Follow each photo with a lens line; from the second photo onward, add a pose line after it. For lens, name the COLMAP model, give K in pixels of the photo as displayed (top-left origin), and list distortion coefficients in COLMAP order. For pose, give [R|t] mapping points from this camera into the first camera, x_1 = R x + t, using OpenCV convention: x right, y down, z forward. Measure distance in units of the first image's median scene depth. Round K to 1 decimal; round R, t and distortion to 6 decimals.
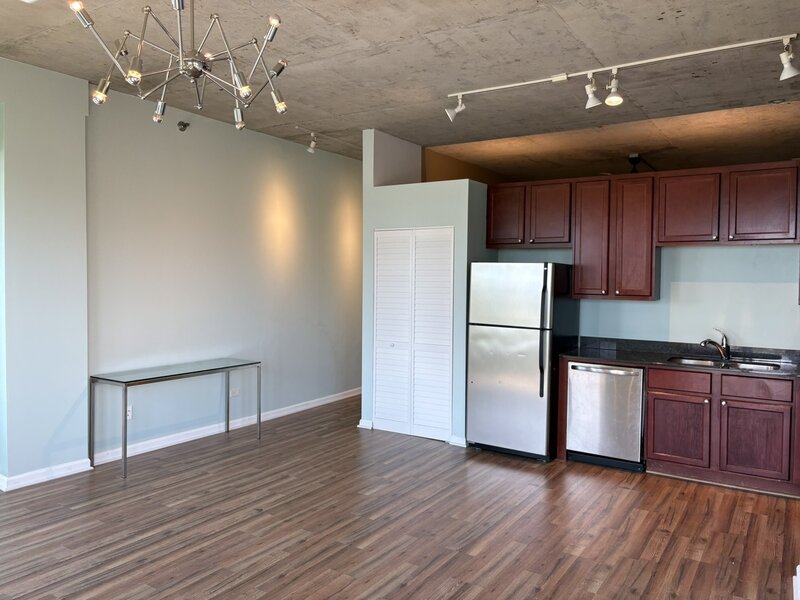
lens RADIAL K [[609.9, 0, 402.5], [0, 609.9, 301.3], [0, 0, 1]] dist [0.071020, -0.072472]
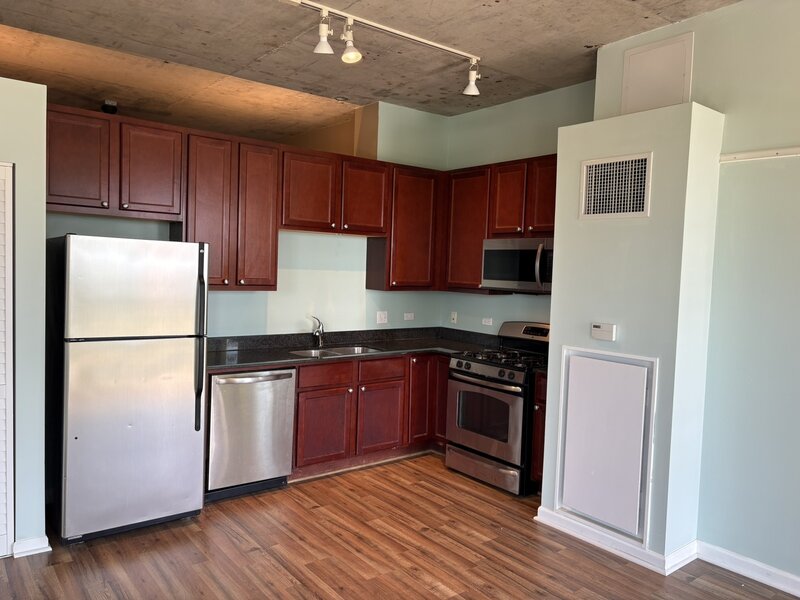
lens RADIAL K [[609.9, 0, 402.5], [0, 609.9, 301.3], [0, 0, 1]] dist [0.071020, -0.072472]
pose [[0.330347, -0.052666, 0.942389, -0.385011], [0.010017, 0.998581, 0.052295, -0.031487], [-0.943806, -0.007836, 0.330406, 0.569291]]
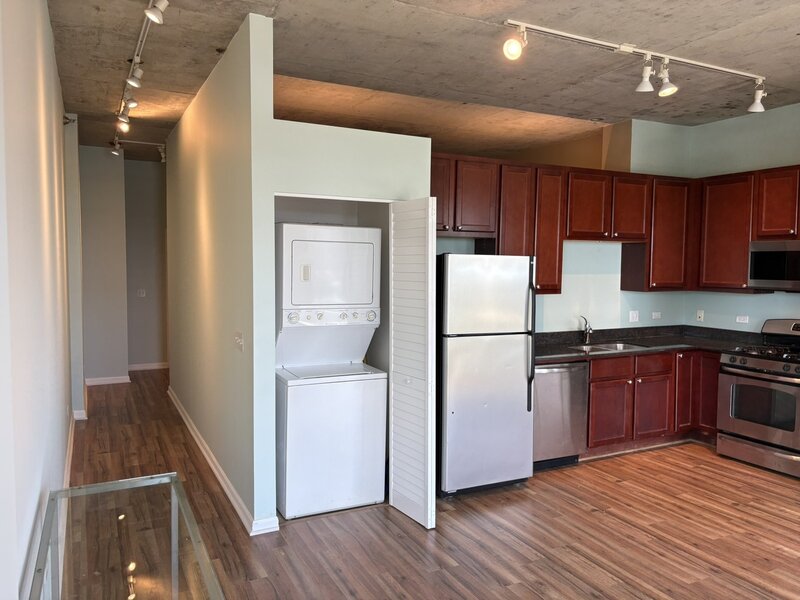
lens RADIAL K [[609.9, 0, 402.5], [0, 609.9, 301.3], [0, 0, 1]] dist [0.071020, -0.072472]
pose [[0.497970, -0.060015, 0.865115, -0.637416], [0.033613, 0.998189, 0.049898, -0.050534], [-0.866542, 0.004231, 0.499086, 0.764975]]
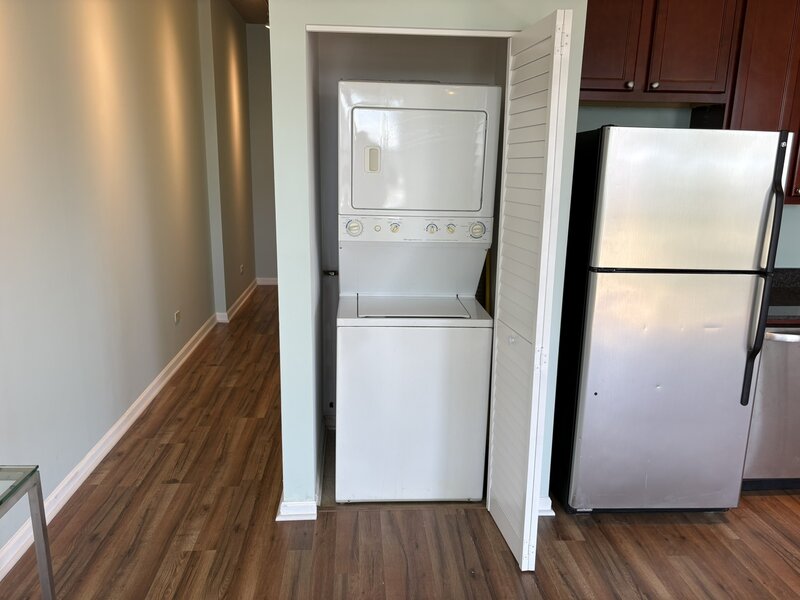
lens RADIAL K [[609.9, 0, 402.5], [0, 609.9, 301.3], [0, 0, 1]] dist [0.071020, -0.072472]
pose [[0.796561, -0.128881, 0.590661, -0.307069], [0.015398, 0.981021, 0.193291, -0.033271], [-0.604362, -0.144874, 0.783427, 0.827377]]
